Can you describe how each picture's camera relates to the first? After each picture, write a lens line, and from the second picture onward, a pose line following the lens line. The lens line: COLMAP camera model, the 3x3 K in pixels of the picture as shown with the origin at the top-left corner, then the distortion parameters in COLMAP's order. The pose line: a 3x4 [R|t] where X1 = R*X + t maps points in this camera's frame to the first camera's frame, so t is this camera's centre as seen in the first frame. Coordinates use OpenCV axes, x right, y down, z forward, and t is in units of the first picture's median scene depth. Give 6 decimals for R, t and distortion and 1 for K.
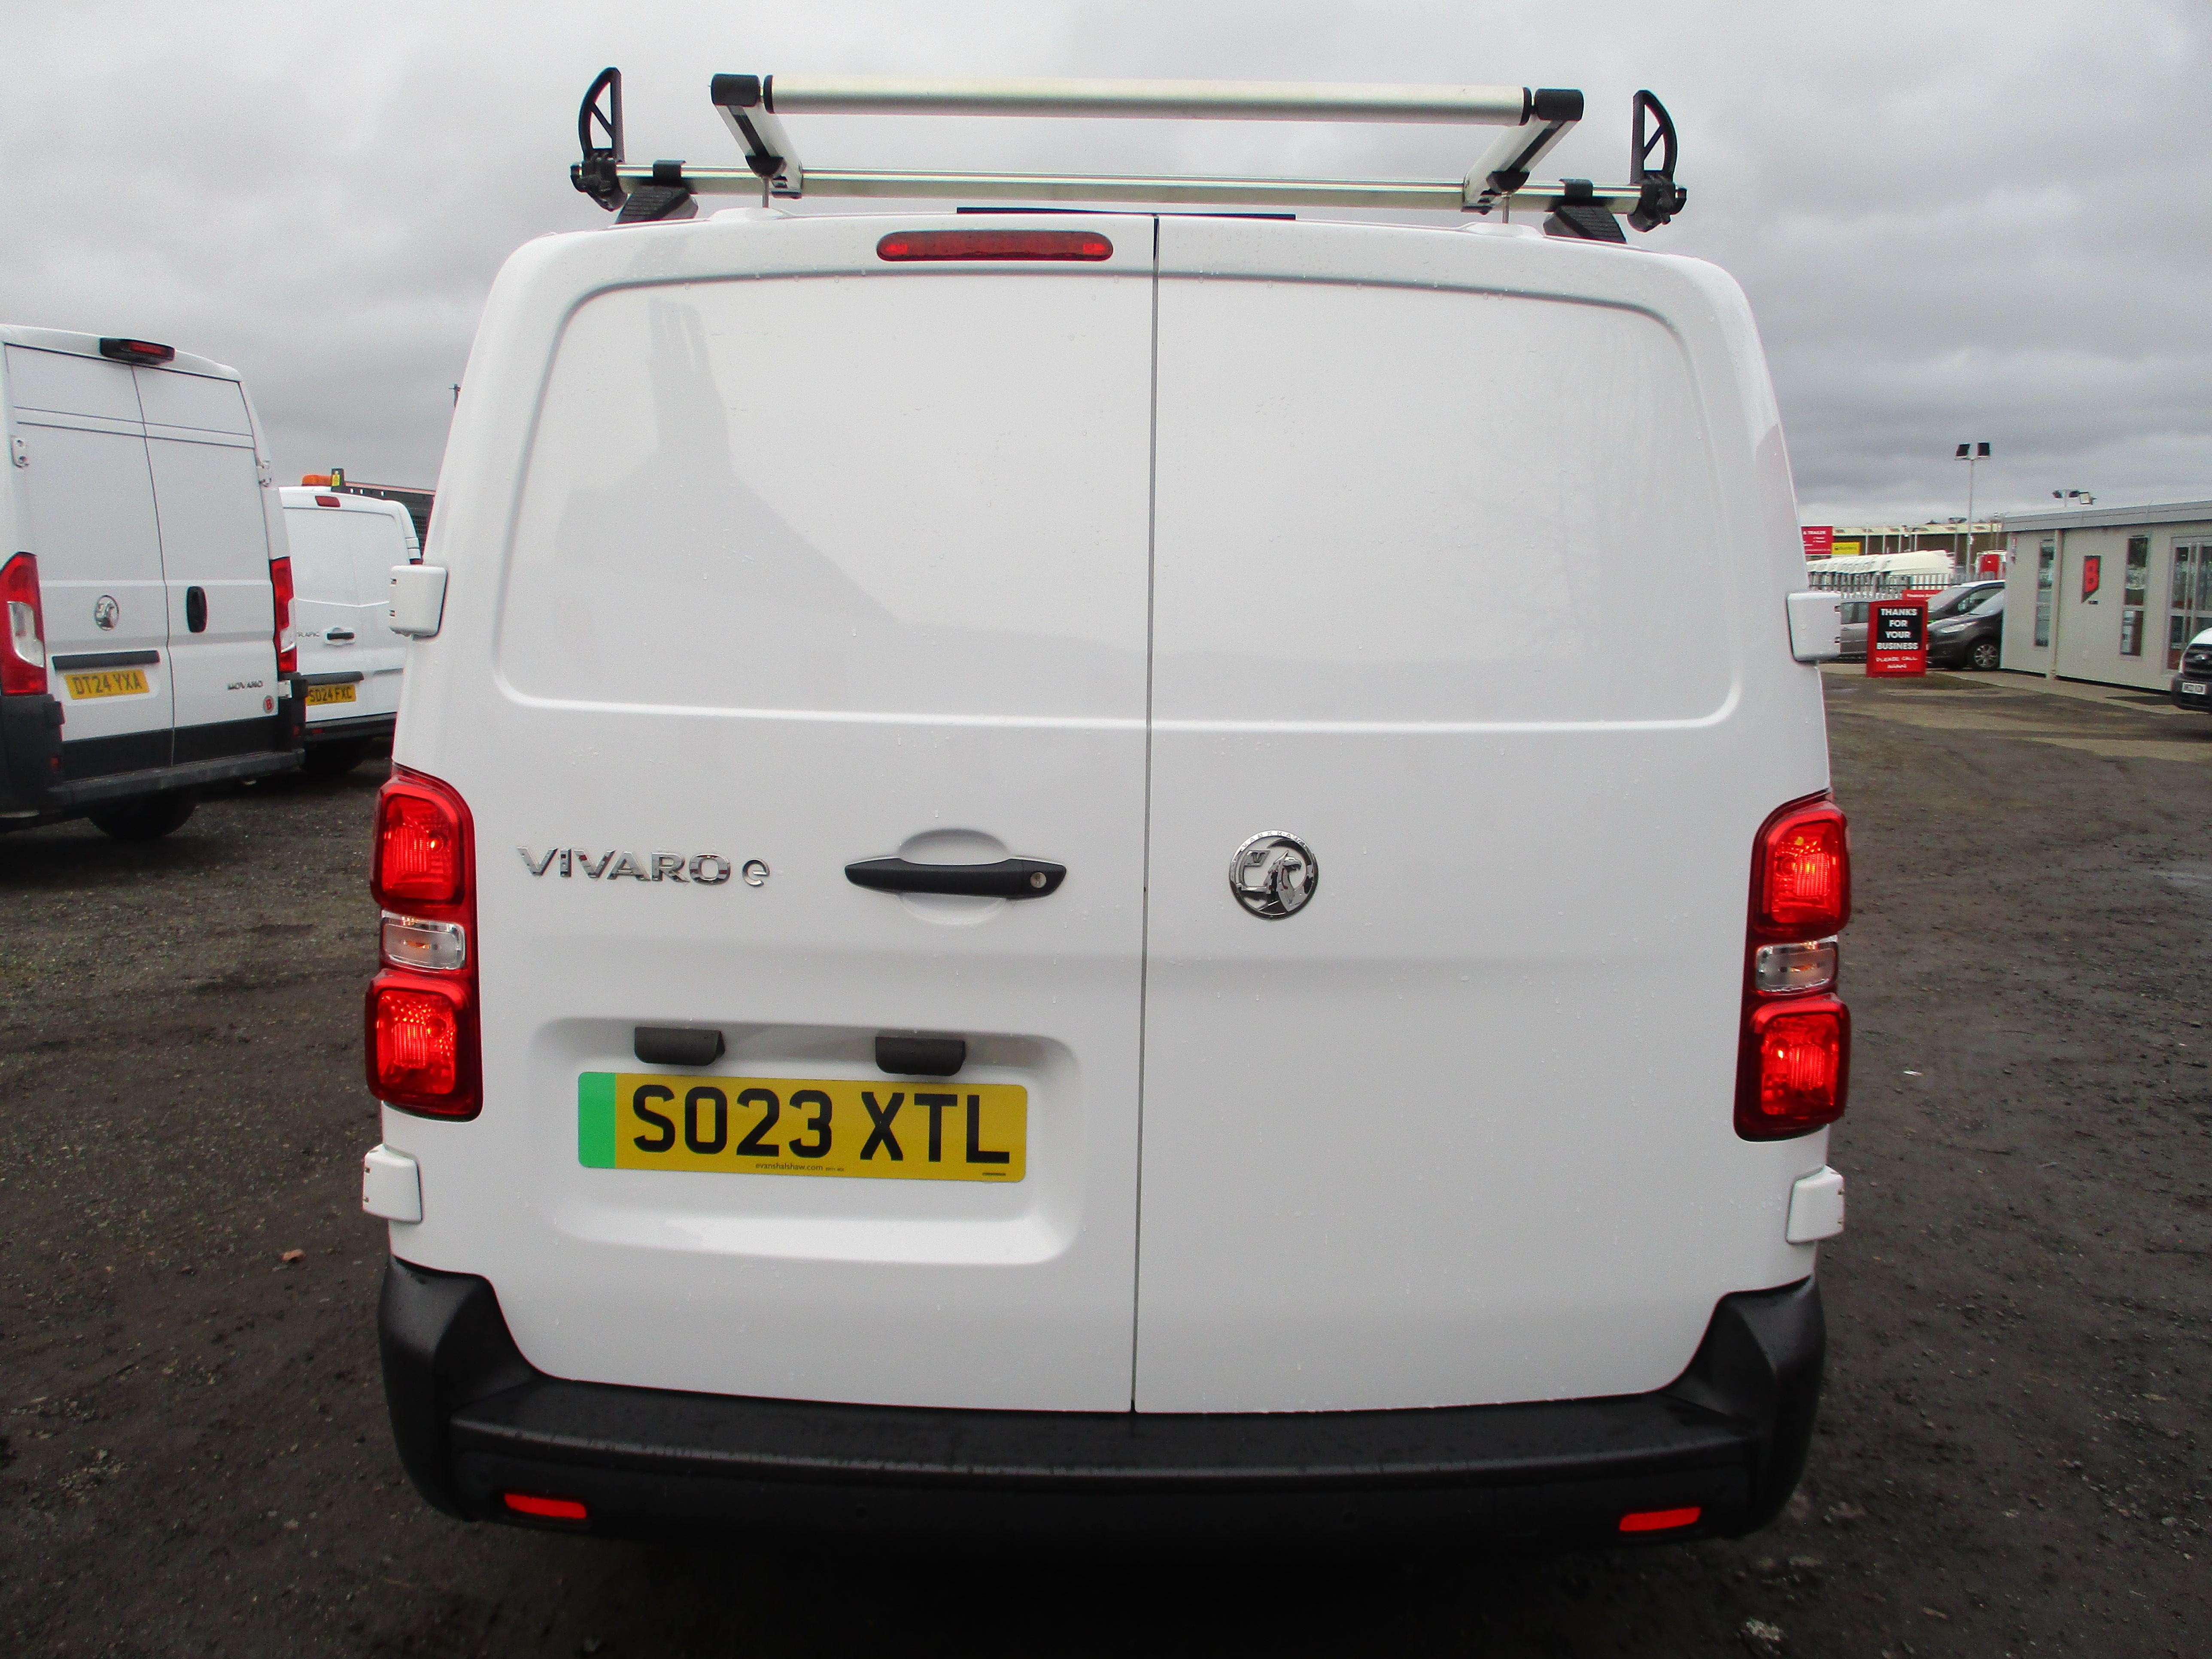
lens RADIAL K [[1809.0, 0, 1106.0], [0, 1809.0, 829.5], [0, 0, 1]] dist [-0.023155, 0.022901]
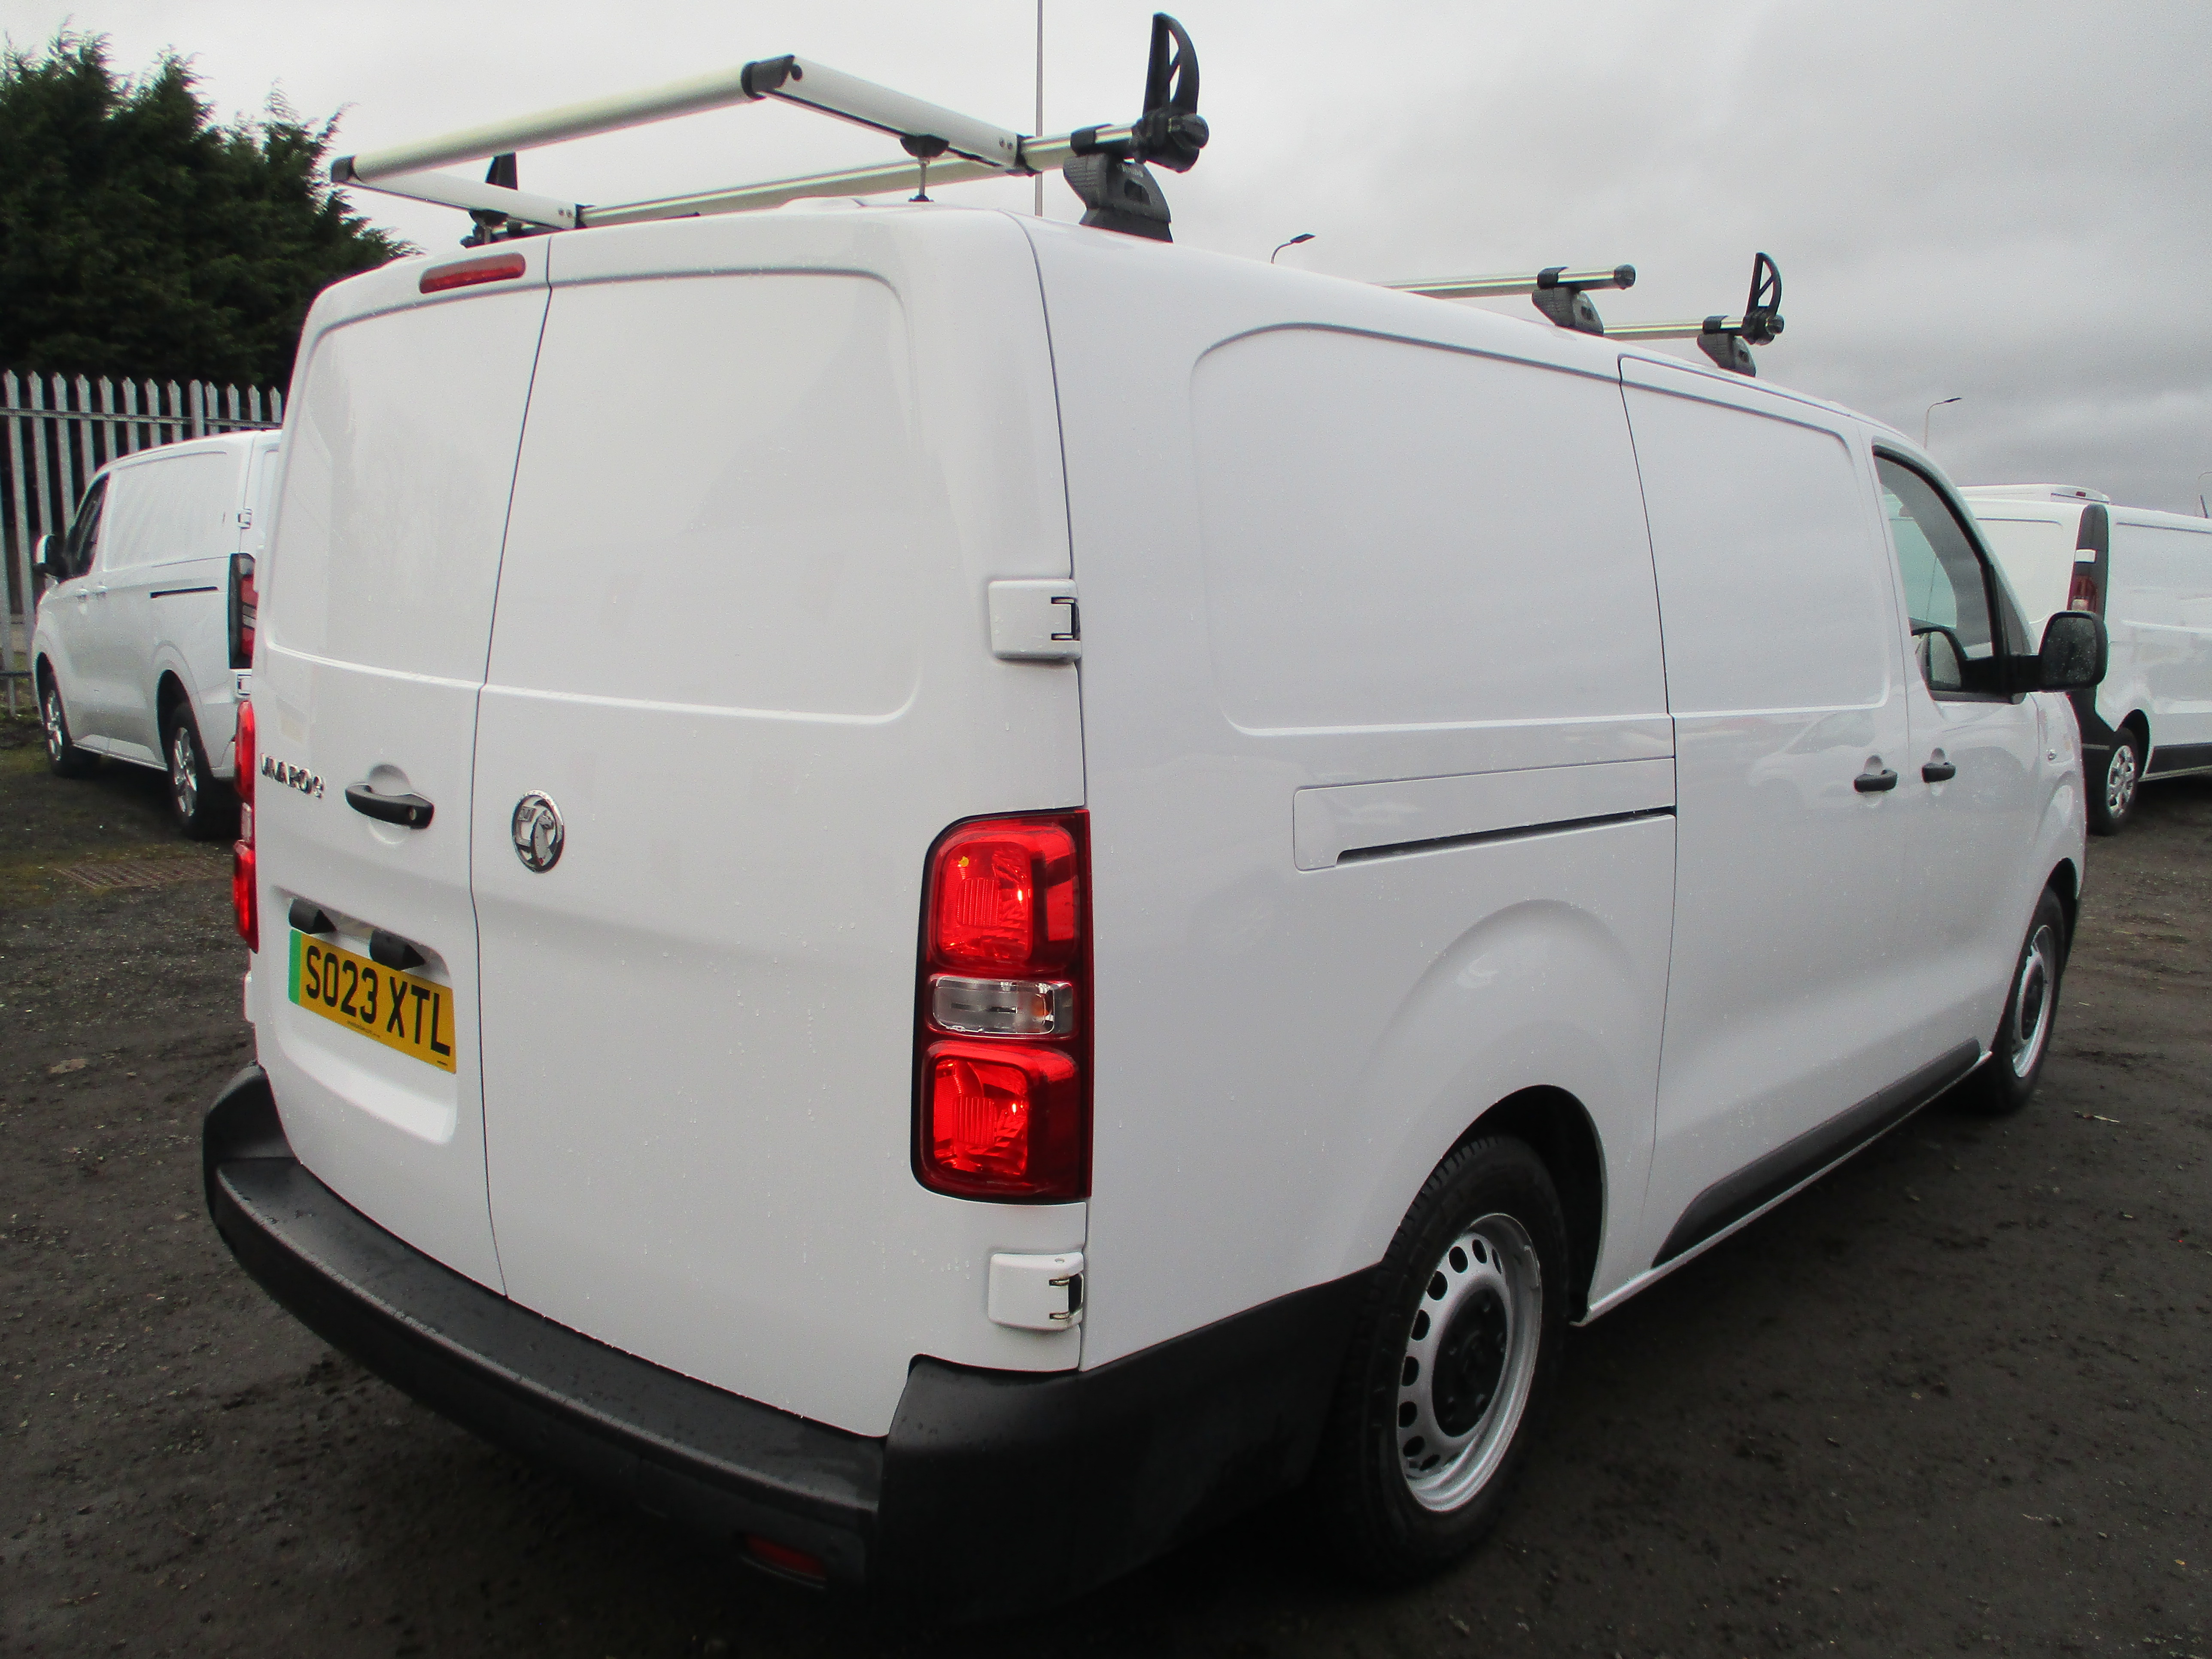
lens RADIAL K [[1809.0, 0, 1106.0], [0, 1809.0, 829.5], [0, 0, 1]] dist [-0.023155, 0.022901]
pose [[0.763771, 0.104757, -0.636929, 1.001547], [-0.104519, 0.993792, 0.038118, -0.050770], [0.636969, 0.037458, 0.769979, 0.364535]]
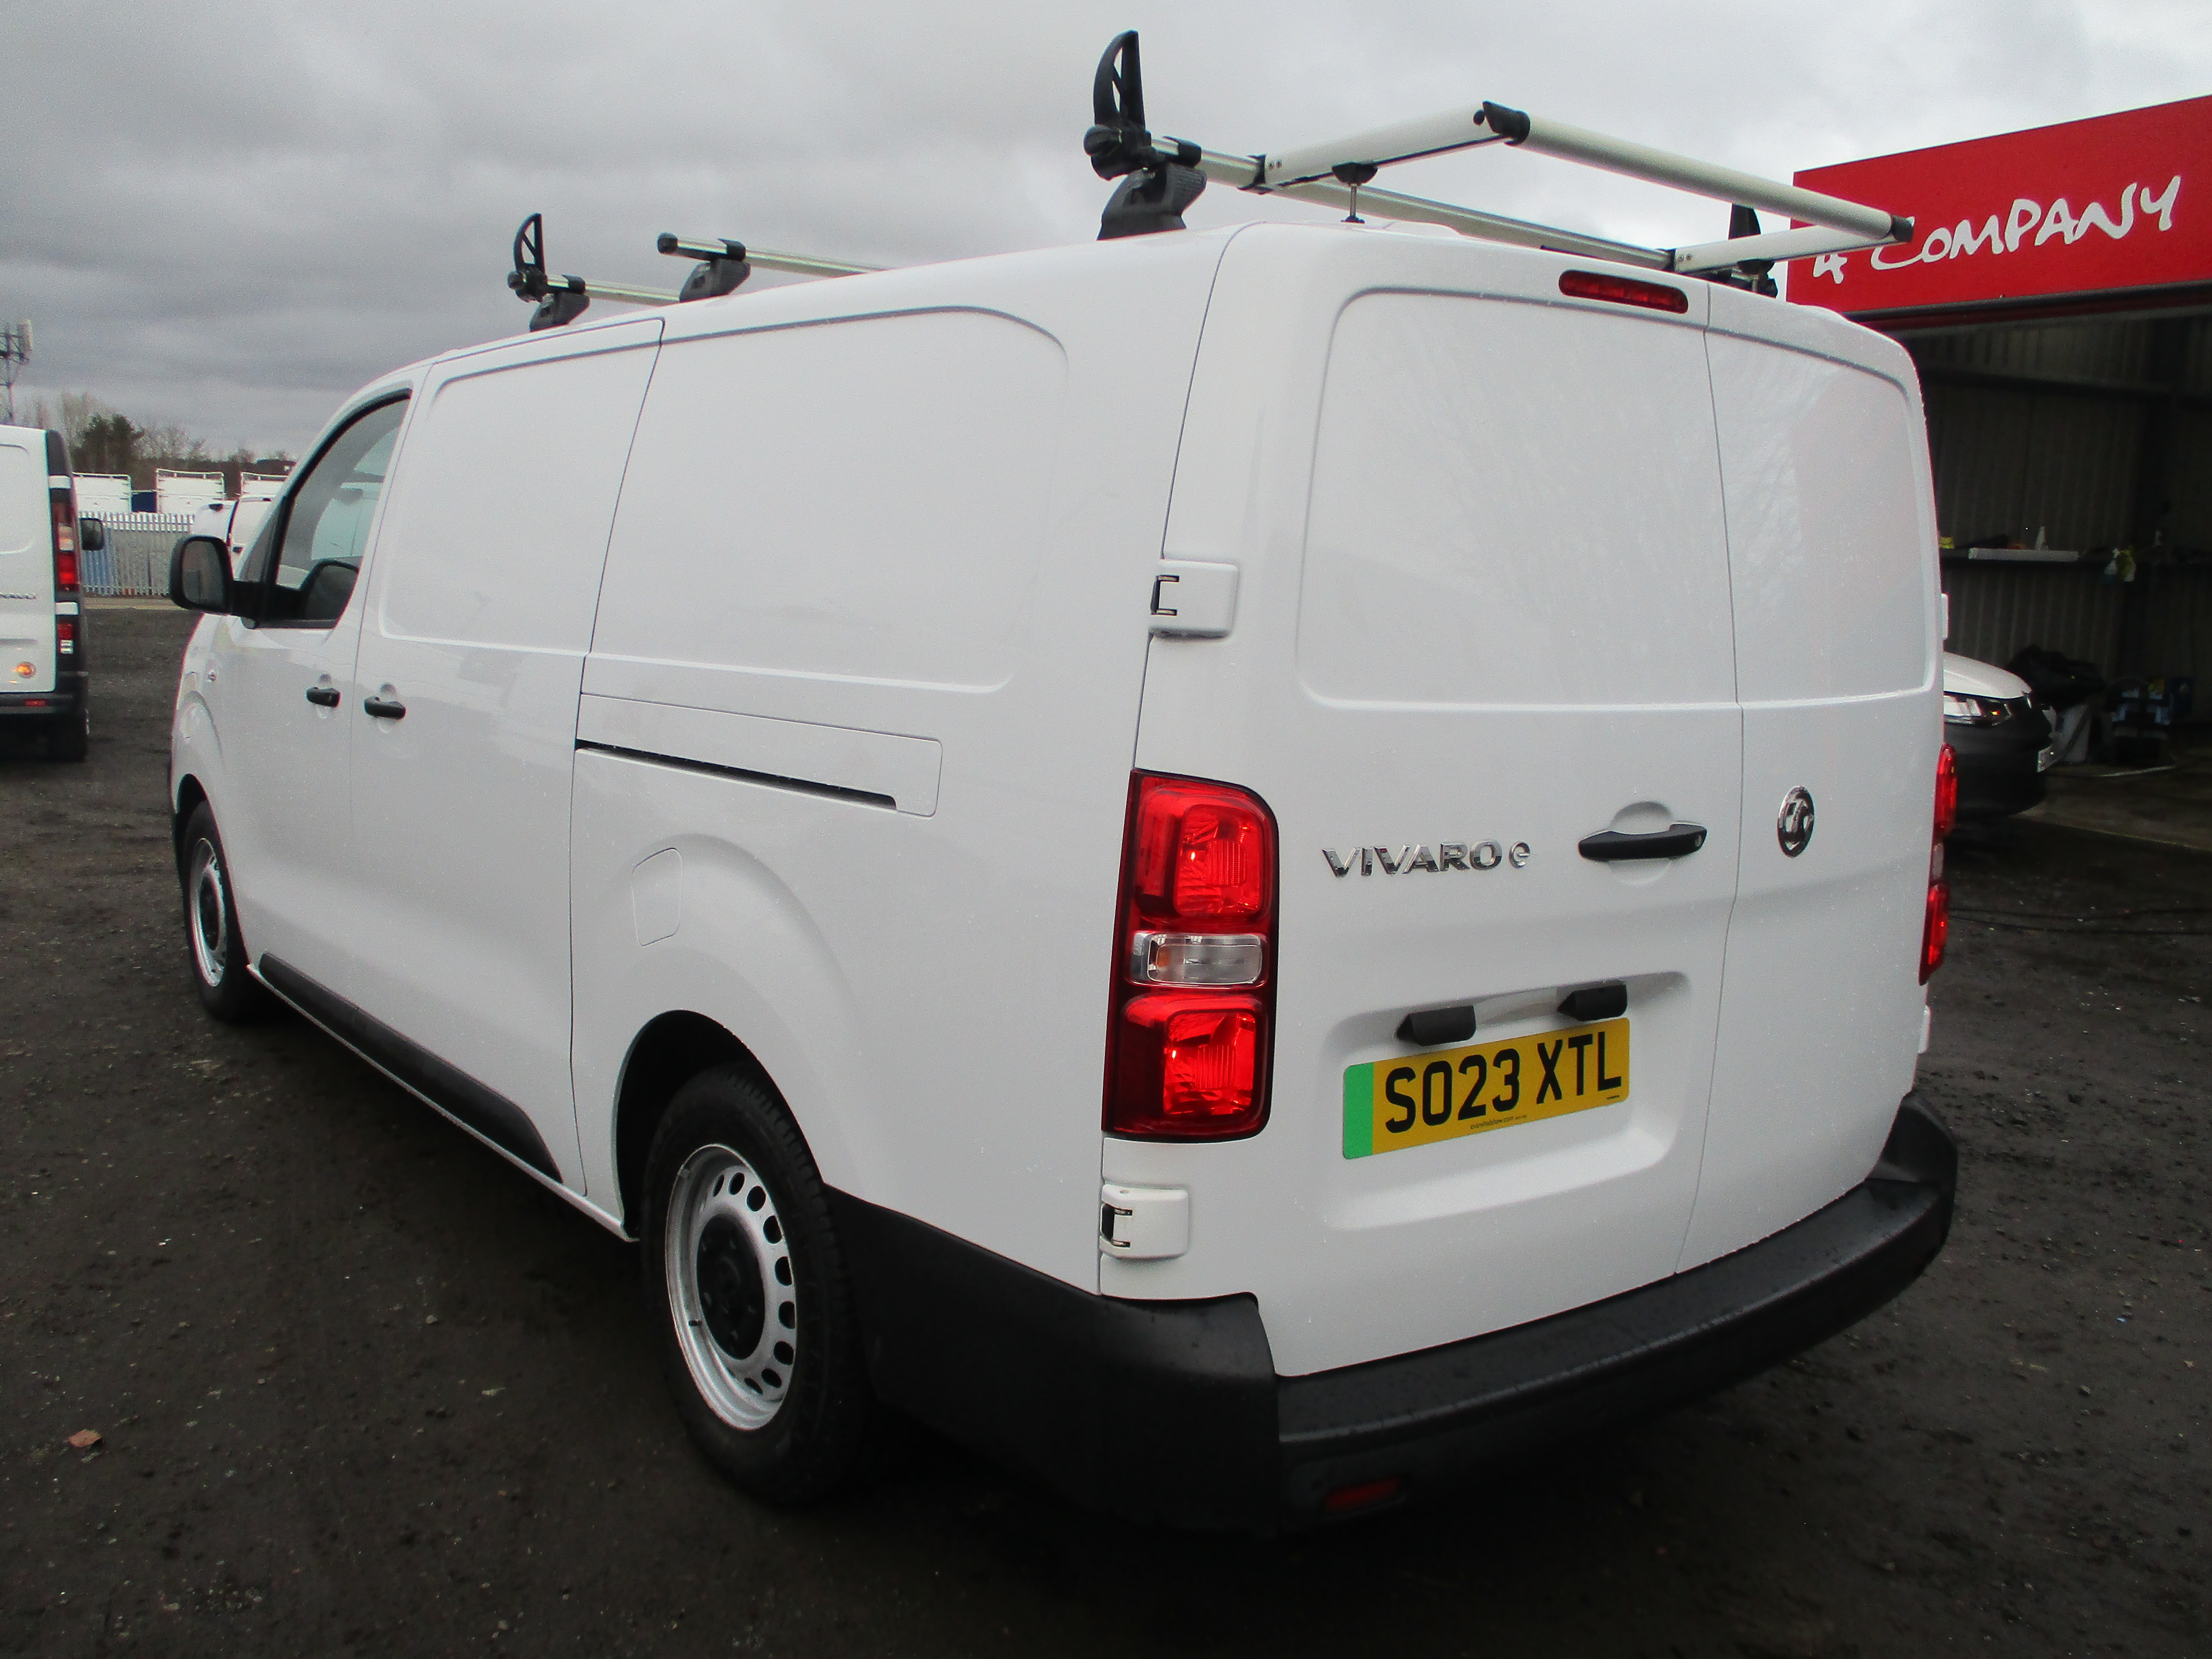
lens RADIAL K [[1809.0, 0, 1106.0], [0, 1809.0, 829.5], [0, 0, 1]] dist [-0.023155, 0.022901]
pose [[0.792092, -0.076749, 0.605558, -1.007445], [0.055994, 0.997017, 0.053121, -0.060288], [-0.607829, -0.008169, 0.794026, 0.279781]]
